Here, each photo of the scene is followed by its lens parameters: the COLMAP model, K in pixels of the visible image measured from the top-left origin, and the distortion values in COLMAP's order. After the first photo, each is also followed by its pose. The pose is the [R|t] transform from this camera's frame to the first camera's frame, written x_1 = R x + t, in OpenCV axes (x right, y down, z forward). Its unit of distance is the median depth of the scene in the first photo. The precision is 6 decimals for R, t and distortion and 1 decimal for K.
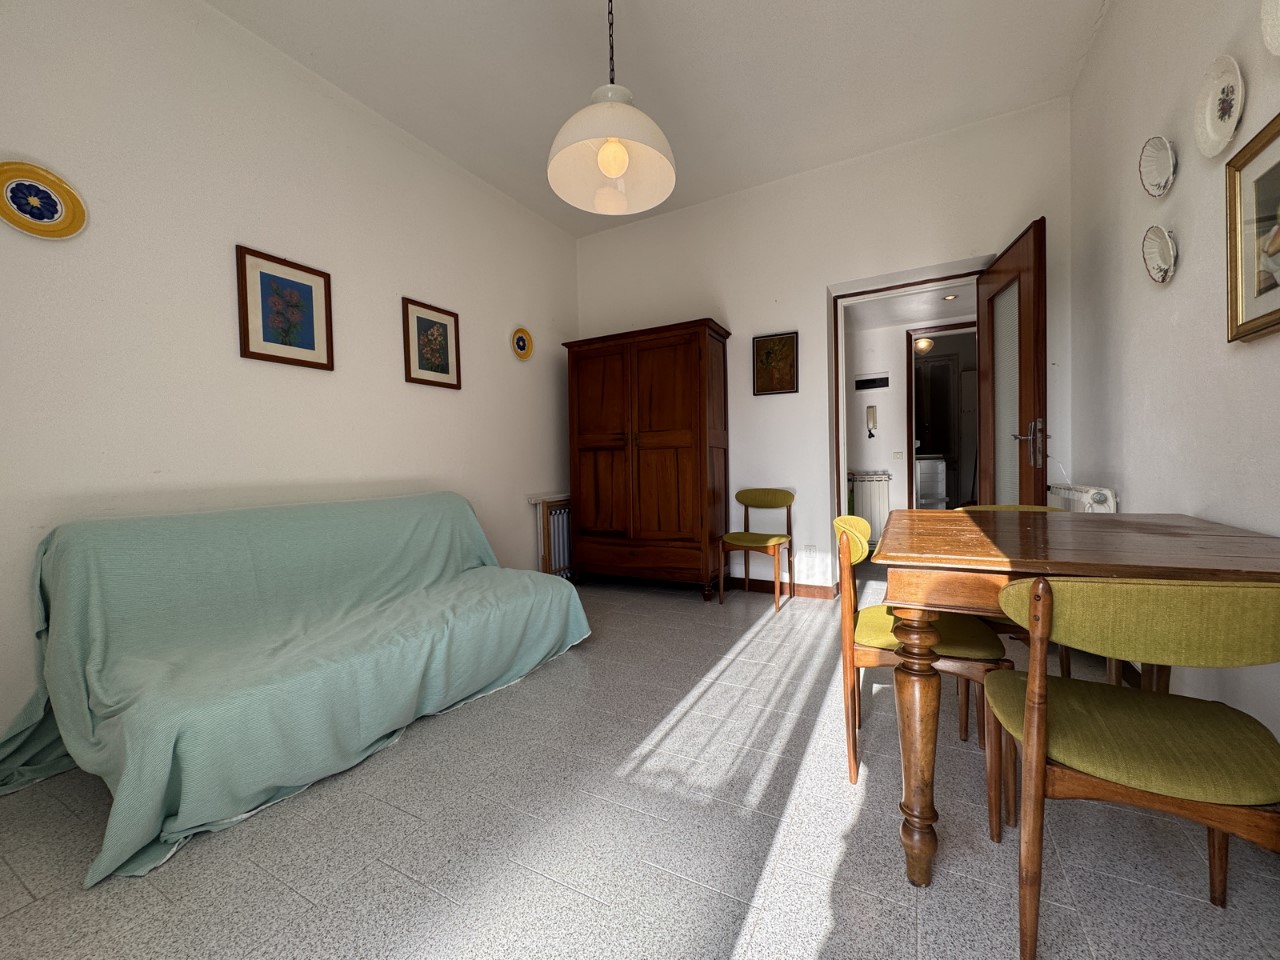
lens RADIAL K [[510.4, 0, 639.0], [0, 510.4, 481.7], [0, 0, 1]] dist [-0.000425, 0.000489]
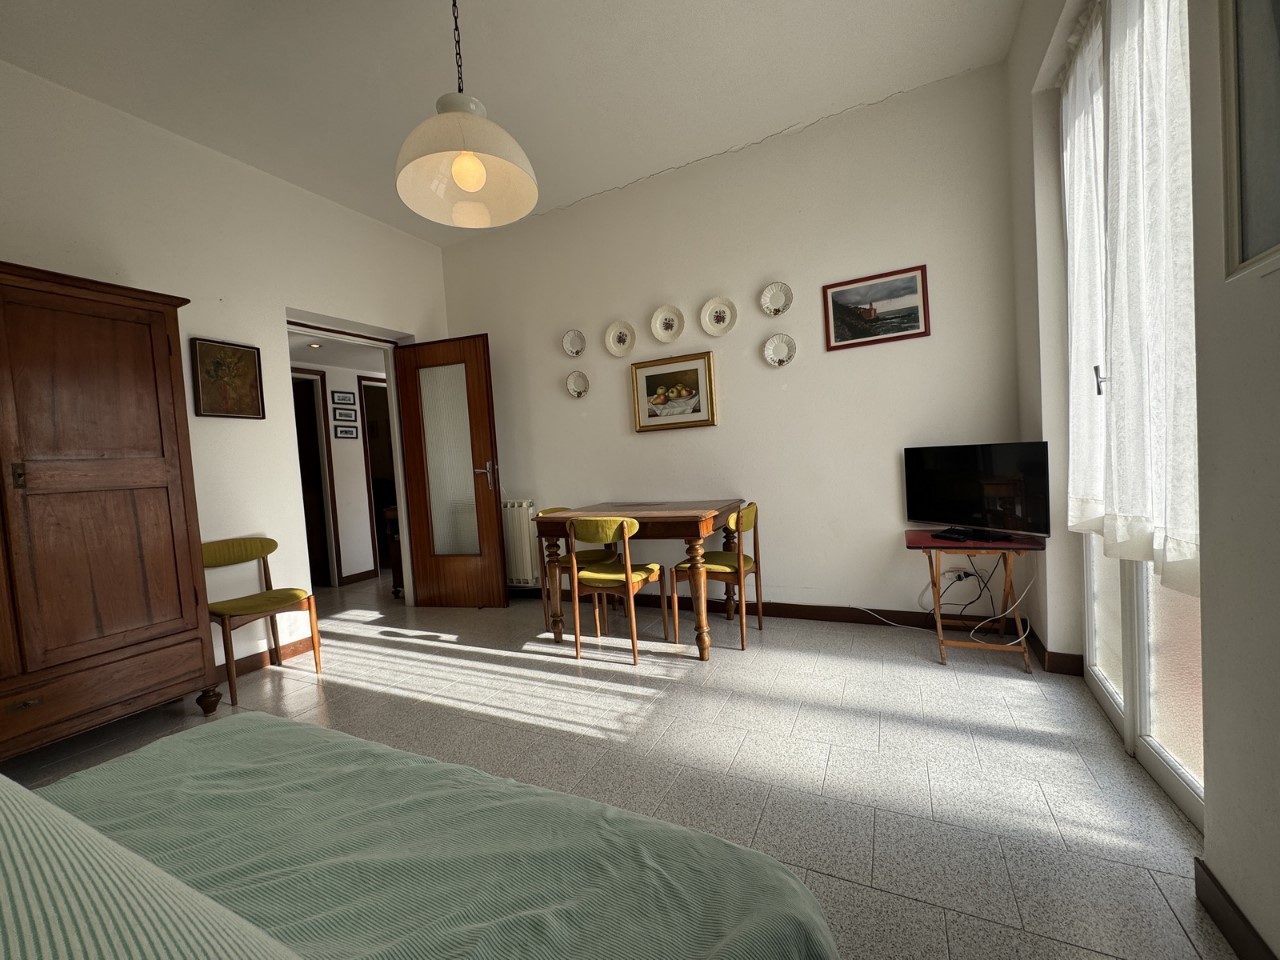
lens RADIAL K [[510.4, 0, 639.0], [0, 510.4, 481.7], [0, 0, 1]] dist [-0.000425, 0.000489]
pose [[-0.044567, -0.012185, 0.998932, -0.772816], [0.101589, 0.994687, 0.016666, -0.032873], [-0.993828, 0.102223, -0.043093, 0.594128]]
